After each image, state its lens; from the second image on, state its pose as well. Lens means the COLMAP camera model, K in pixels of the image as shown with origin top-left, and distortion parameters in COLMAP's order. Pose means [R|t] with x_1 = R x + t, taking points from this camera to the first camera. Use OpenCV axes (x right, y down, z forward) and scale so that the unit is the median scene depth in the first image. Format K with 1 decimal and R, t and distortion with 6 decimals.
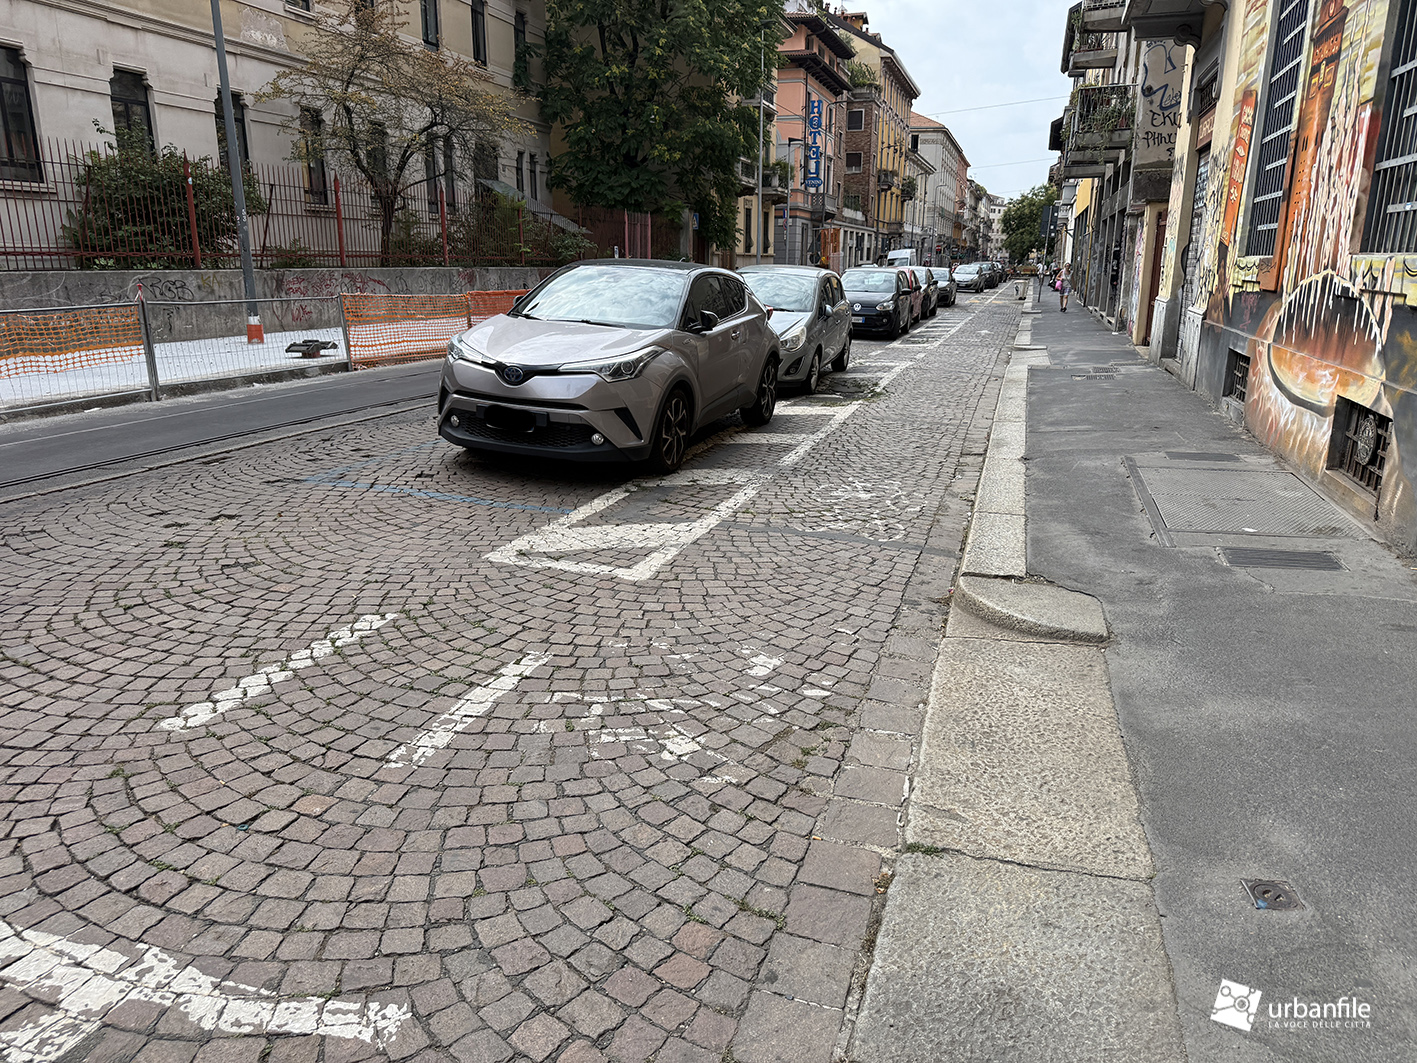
lens RADIAL K [[967.0, 0, 707.8], [0, 967.0, 598.4], [0, 0, 1]] dist [0.001705, -0.008685]
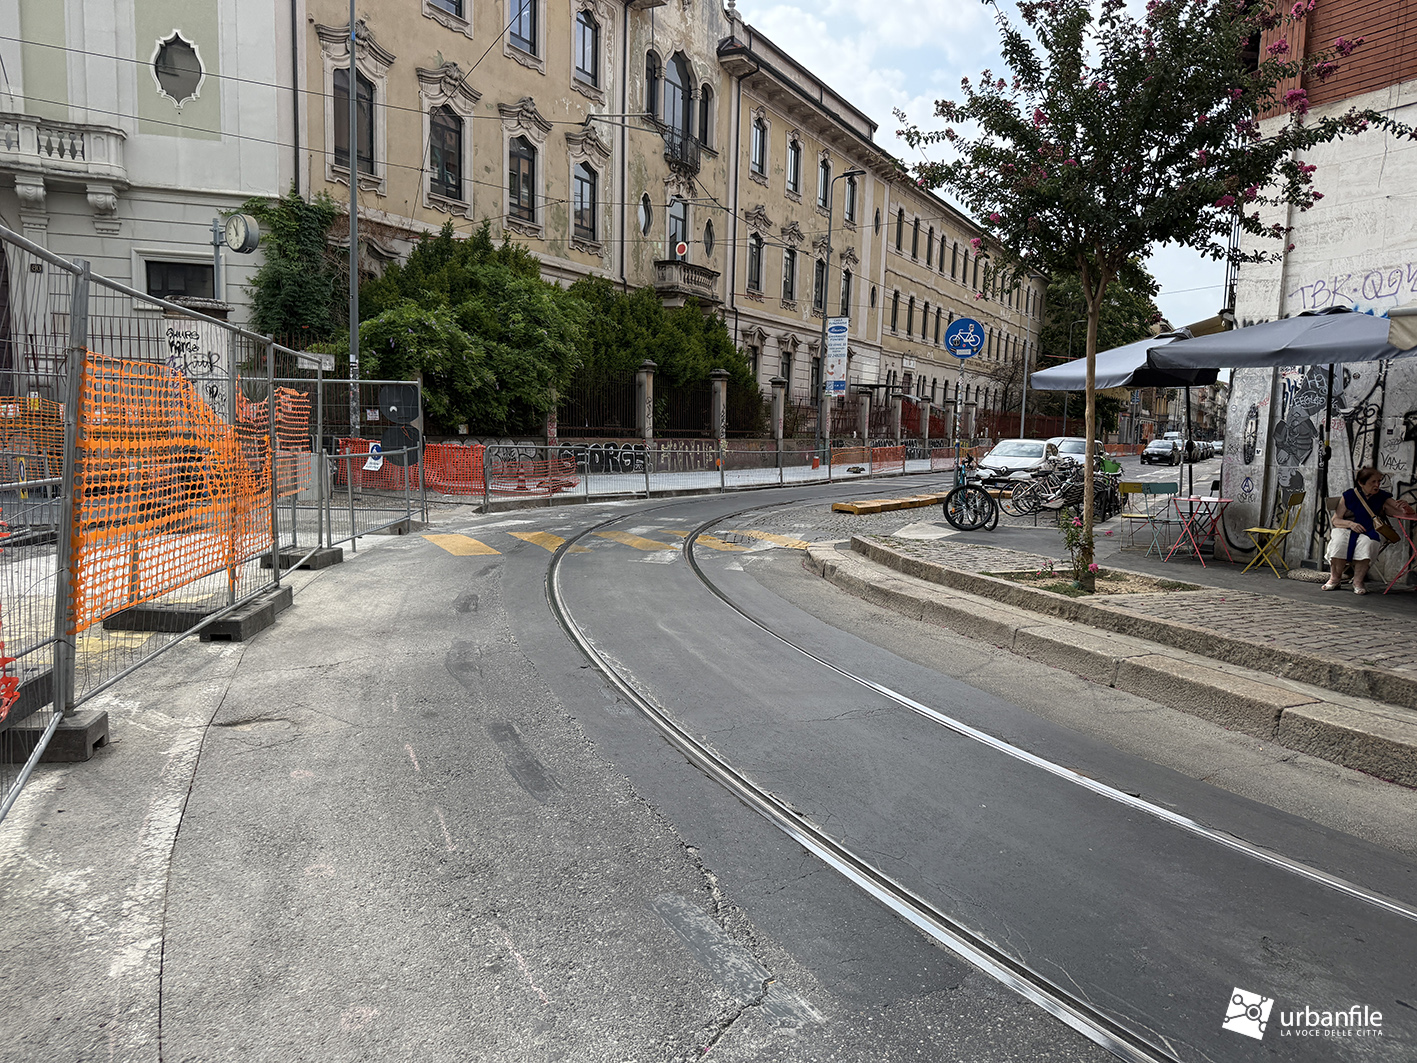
lens RADIAL K [[985.9, 0, 712.6], [0, 985.9, 556.7], [0, 0, 1]] dist [0.100431, -0.002911]
pose [[0.980142, 0.066519, -0.186809, -0.300500], [-0.102907, 0.975900, -0.192432, 0.341216], [0.169506, 0.207834, 0.963365, -0.979273]]
